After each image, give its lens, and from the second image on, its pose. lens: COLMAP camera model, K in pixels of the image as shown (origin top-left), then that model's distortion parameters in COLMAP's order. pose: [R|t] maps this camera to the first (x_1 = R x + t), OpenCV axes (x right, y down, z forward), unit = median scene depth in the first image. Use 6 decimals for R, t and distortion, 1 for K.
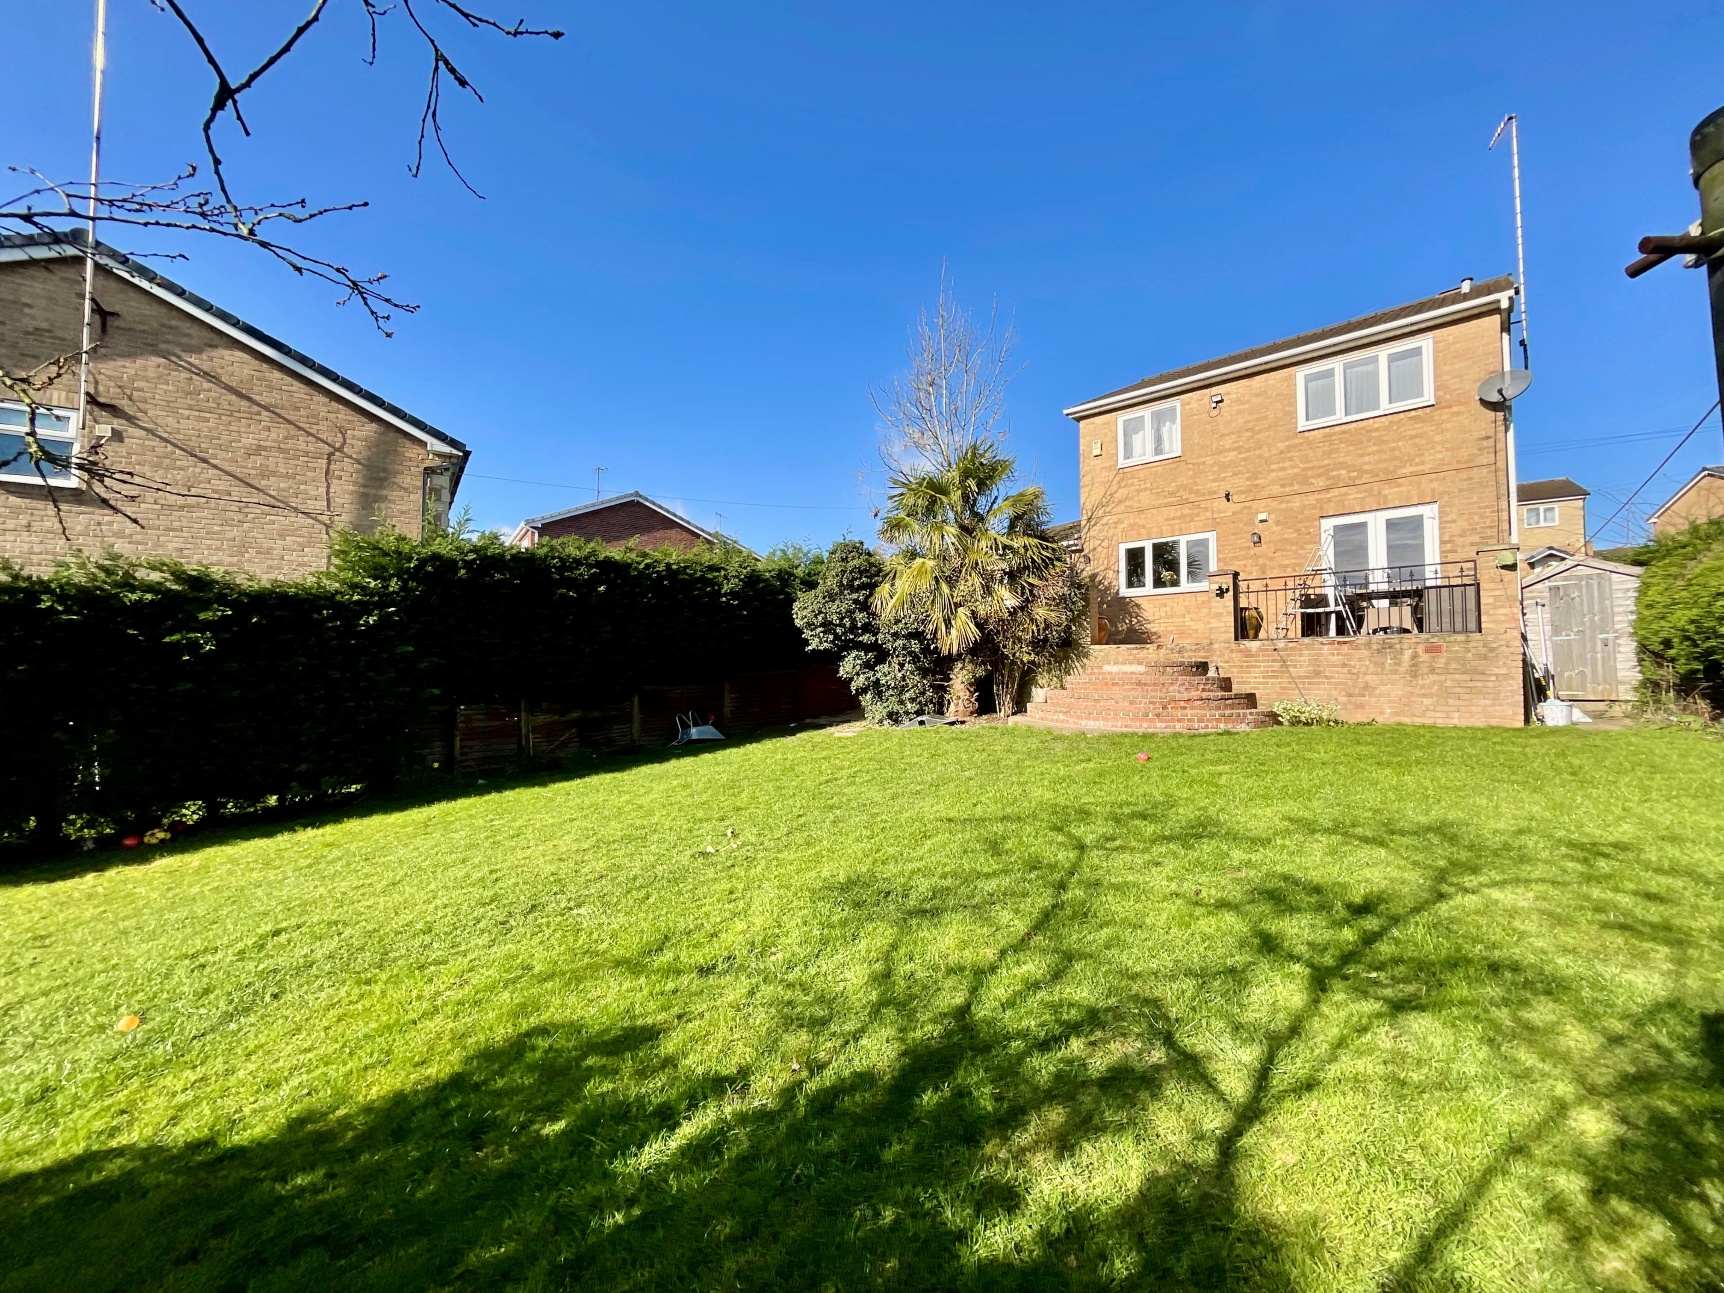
lens RADIAL K [[694.0, 0, 862.0], [0, 694.0, 646.5], [0, 0, 1]] dist [0.015056, -0.000061]
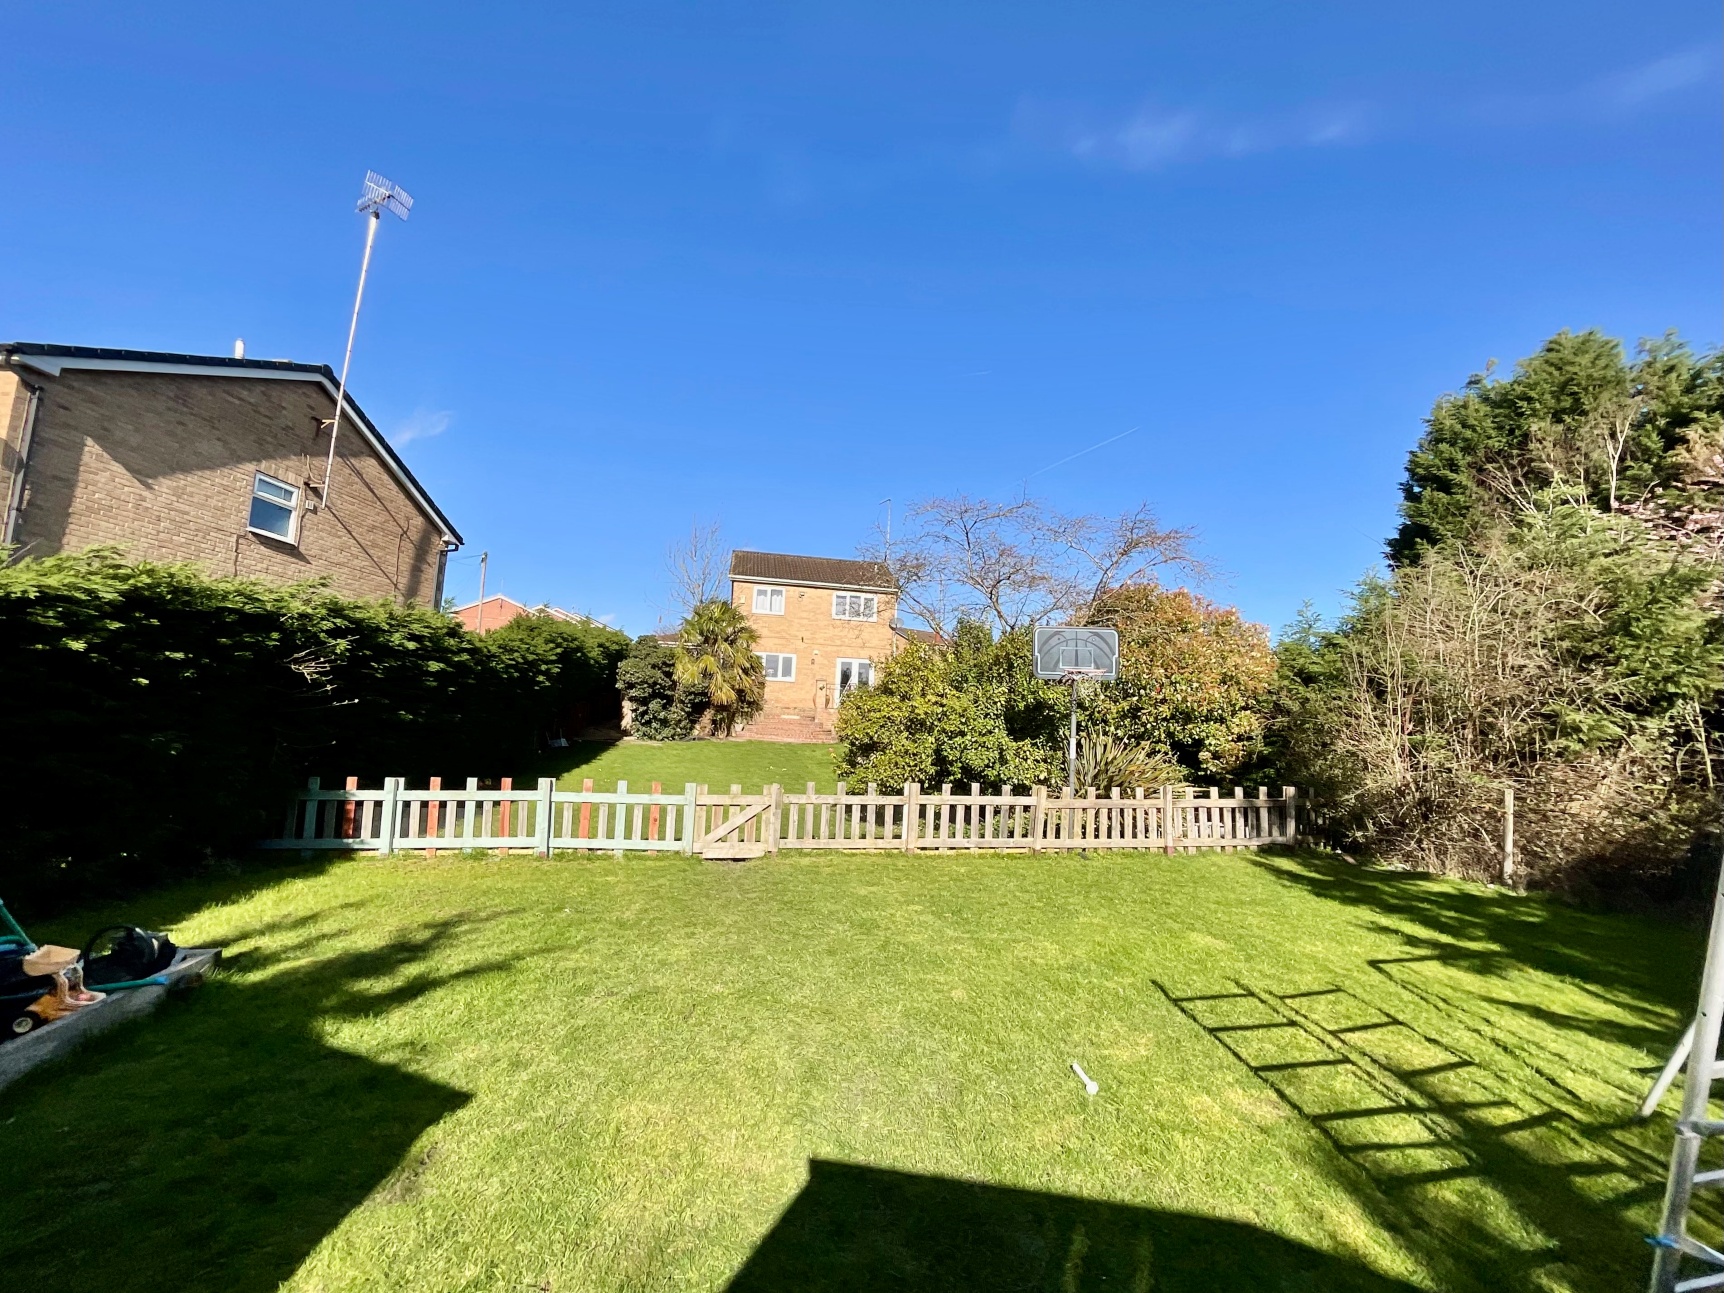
lens RADIAL K [[694.0, 0, 862.0], [0, 694.0, 646.5], [0, 0, 1]] dist [0.015056, -0.000061]
pose [[0.639238, 0.136243, 0.756844, -1.053966], [-0.079916, 0.990621, -0.110828, 0.030579], [-0.764845, 0.010362, 0.644131, -0.560214]]
